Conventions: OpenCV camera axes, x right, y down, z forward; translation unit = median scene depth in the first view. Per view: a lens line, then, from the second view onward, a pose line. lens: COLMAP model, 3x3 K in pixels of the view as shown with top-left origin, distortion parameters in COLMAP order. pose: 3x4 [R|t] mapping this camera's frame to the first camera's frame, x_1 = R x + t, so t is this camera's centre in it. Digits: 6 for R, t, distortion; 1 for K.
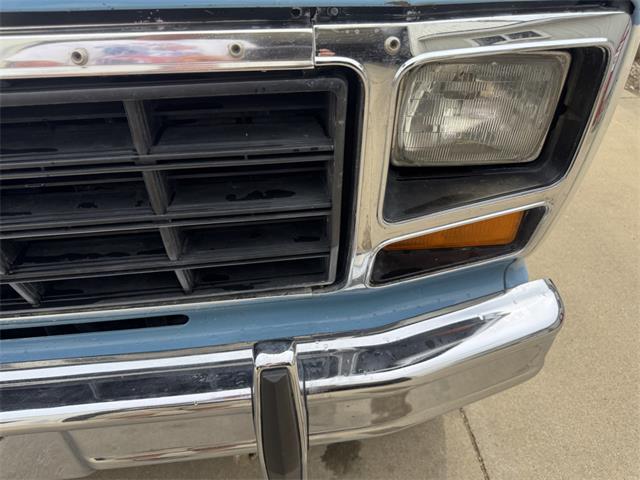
lens RADIAL K [[455.2, 0, 322.1], [0, 455.2, 239.3], [0, 0, 1]] dist [0.013342, -0.016925]
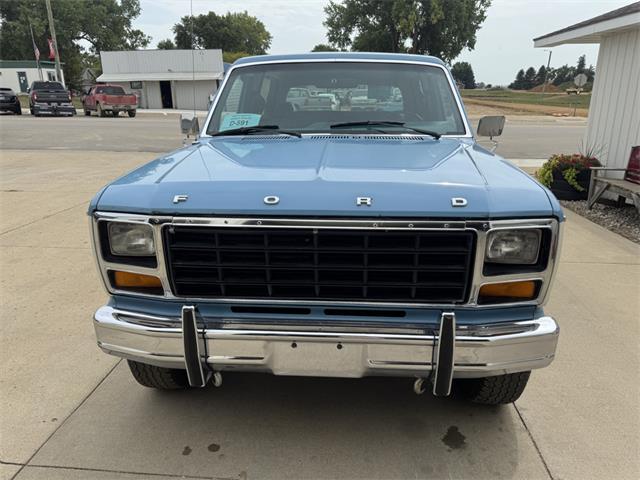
lens RADIAL K [[455.2, 0, 320.3], [0, 455.2, 241.7], [0, 0, 1]] dist [0.013342, -0.016925]
pose [[0.982860, 0.043656, -0.179110, -0.408653], [-0.100700, 0.940943, -0.323243, 0.856693], [0.154421, 0.335738, 0.929211, -2.169627]]
